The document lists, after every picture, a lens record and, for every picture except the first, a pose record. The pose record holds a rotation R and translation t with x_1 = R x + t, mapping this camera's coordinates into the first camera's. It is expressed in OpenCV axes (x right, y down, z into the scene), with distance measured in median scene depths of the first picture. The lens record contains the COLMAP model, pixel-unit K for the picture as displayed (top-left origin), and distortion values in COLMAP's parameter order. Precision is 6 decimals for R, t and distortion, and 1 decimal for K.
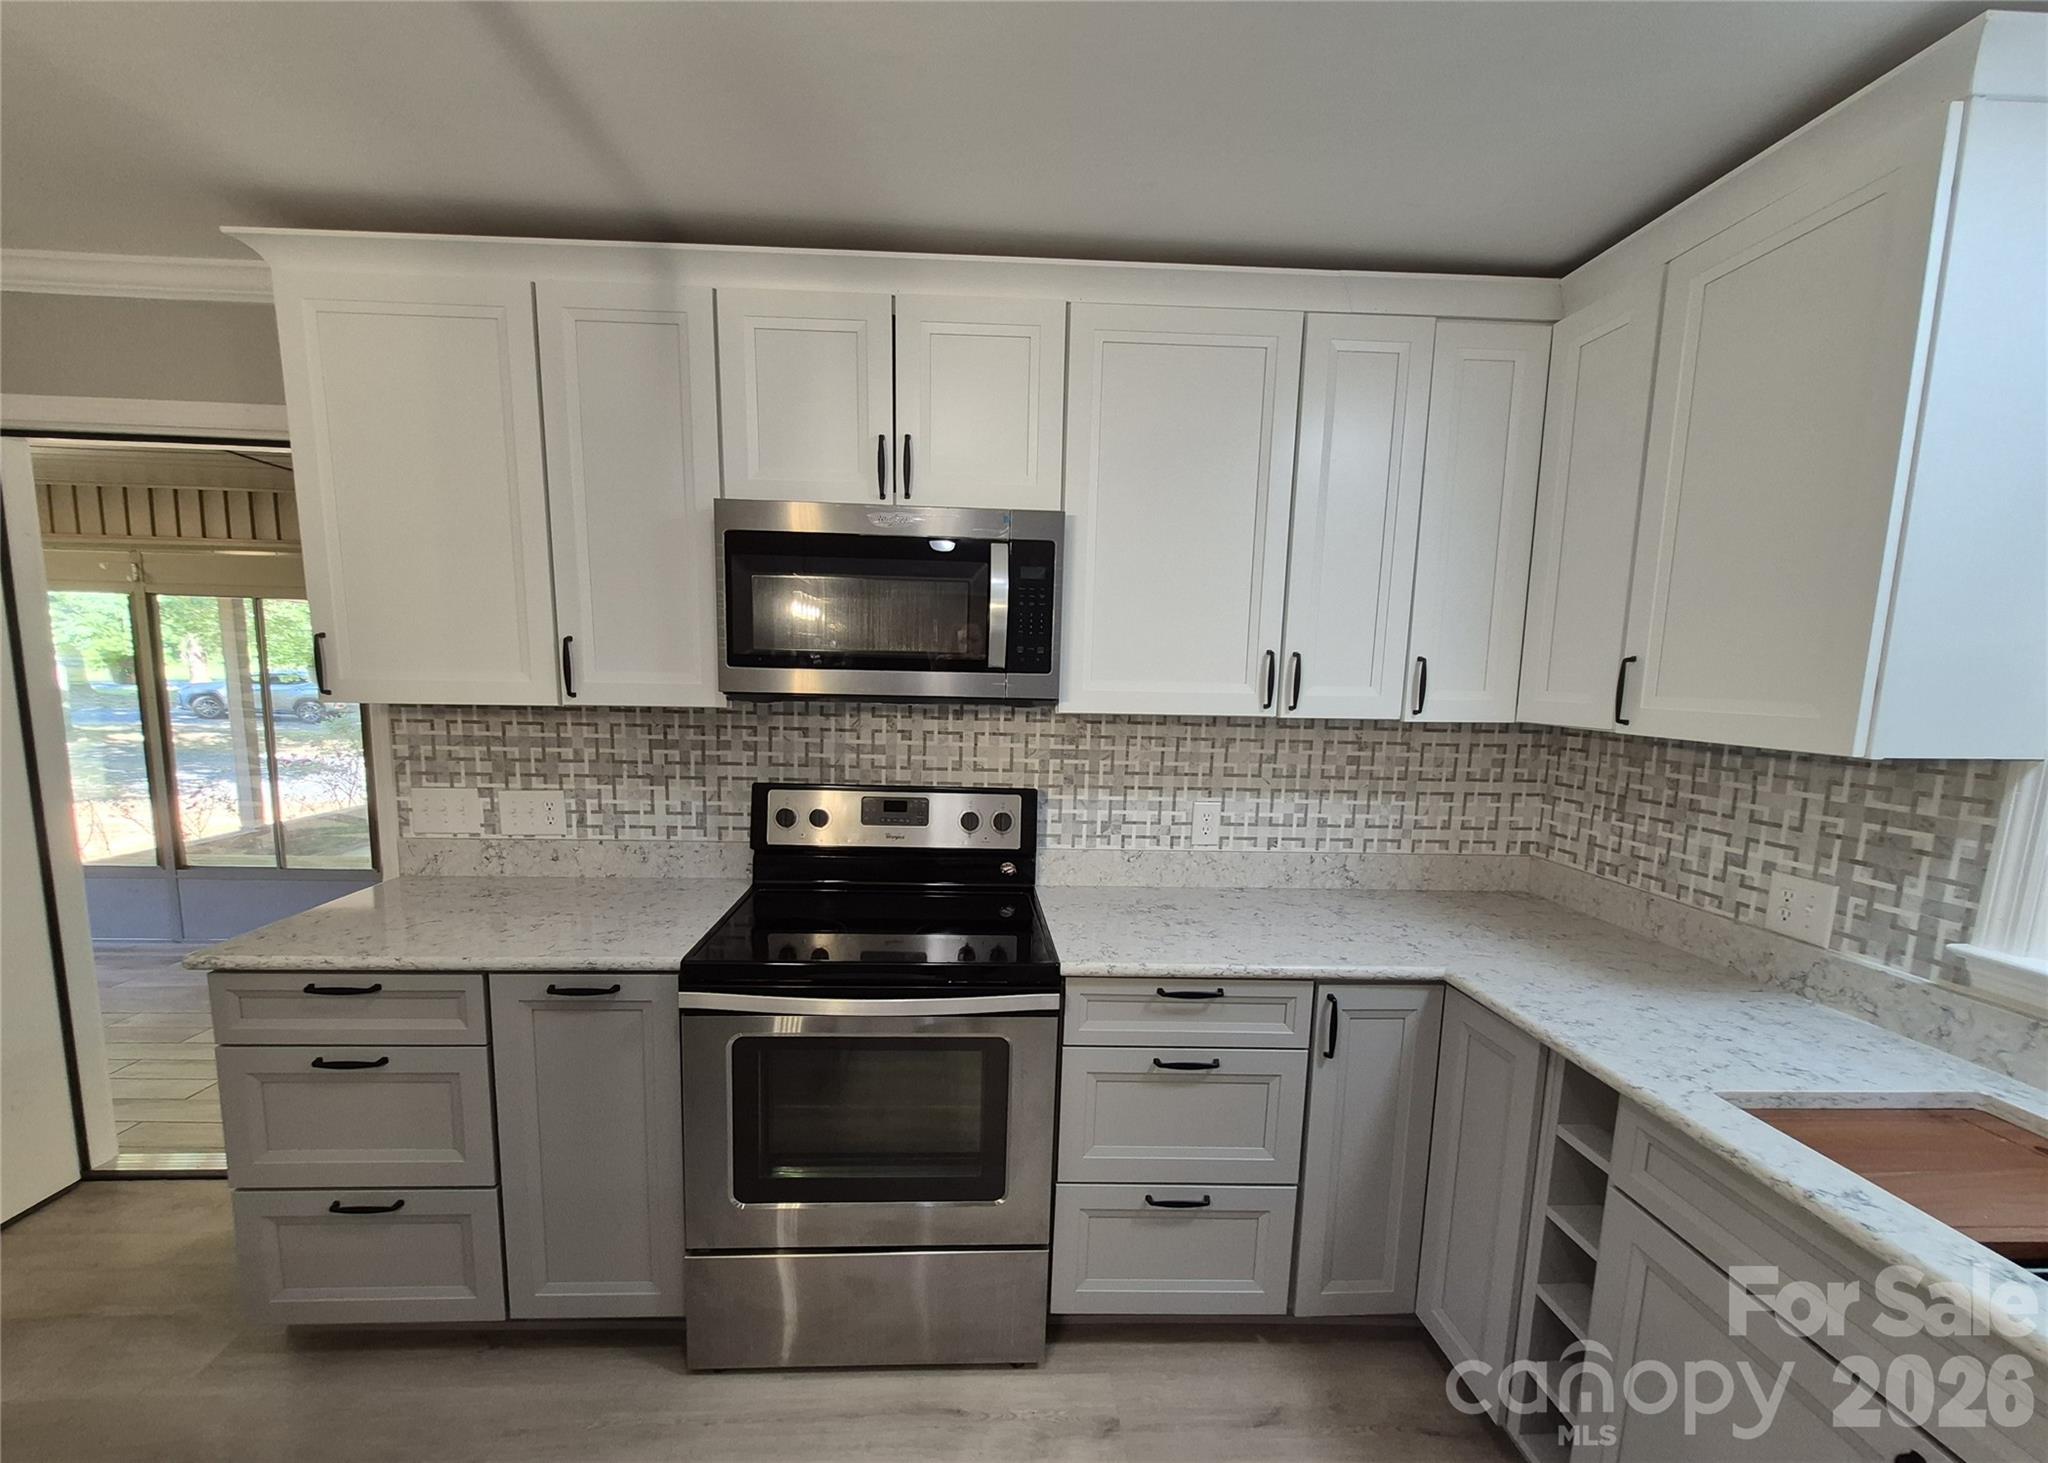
lens RADIAL K [[804.3, 0, 1005.0], [0, 804.3, 772.9], [0, 0, 1]] dist [0.001712, -0.000119]
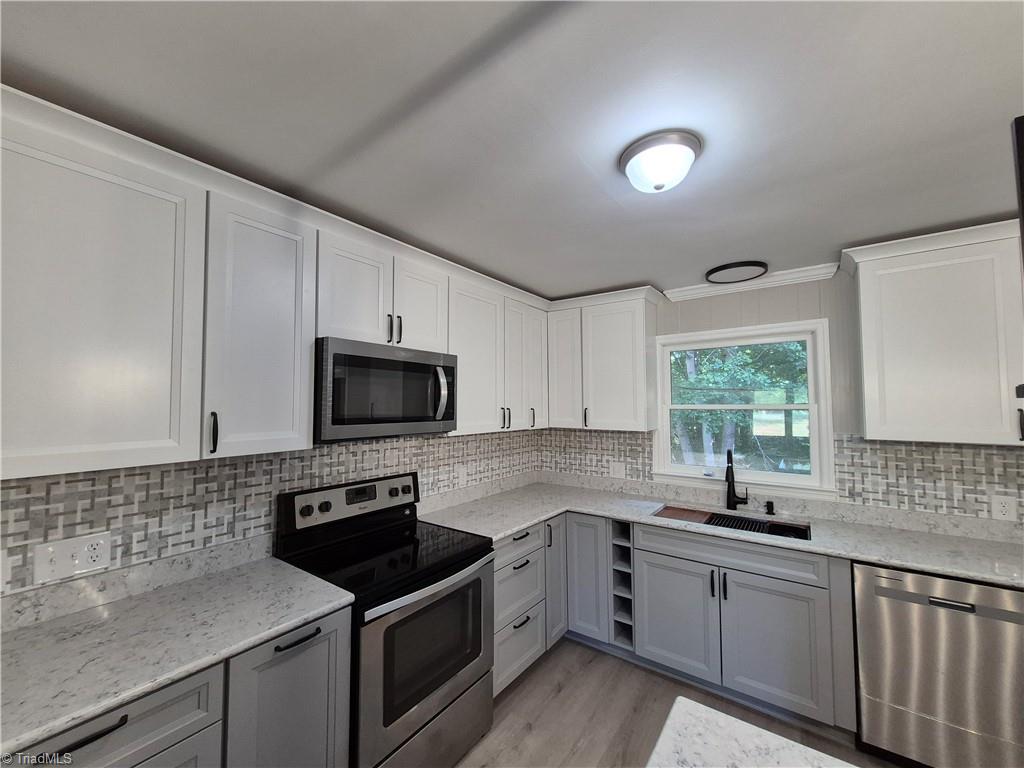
lens RADIAL K [[401.9, 0, 501.8], [0, 401.9, 386.2], [0, 0, 1]] dist [0.006505, -0.001587]
pose [[0.633286, 0.013660, 0.773797, -0.655928], [0.113584, 0.987377, -0.110389, -0.062176], [-0.765538, 0.157798, 0.623740, 0.100215]]
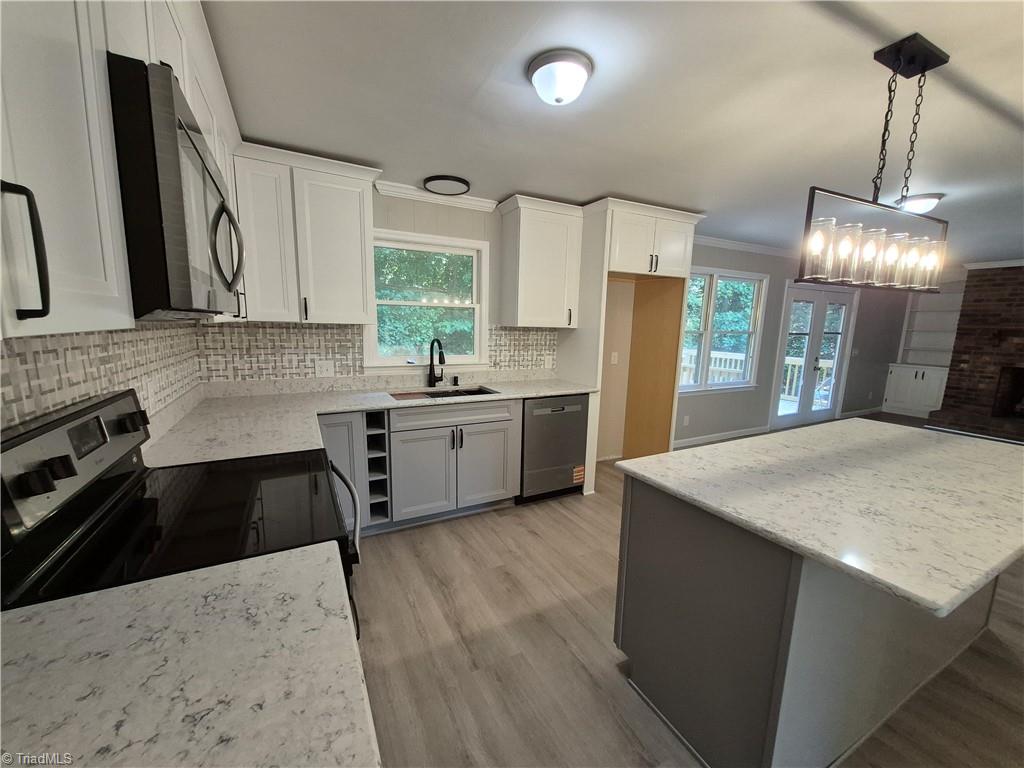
lens RADIAL K [[401.9, 0, 508.7], [0, 401.9, 386.4], [0, 0, 1]] dist [0.006505, -0.001587]
pose [[-0.425601, -0.171423, 0.888526, -0.735822], [0.083876, 0.970193, 0.227356, -0.073283], [-0.901015, 0.171289, -0.398537, 0.718822]]
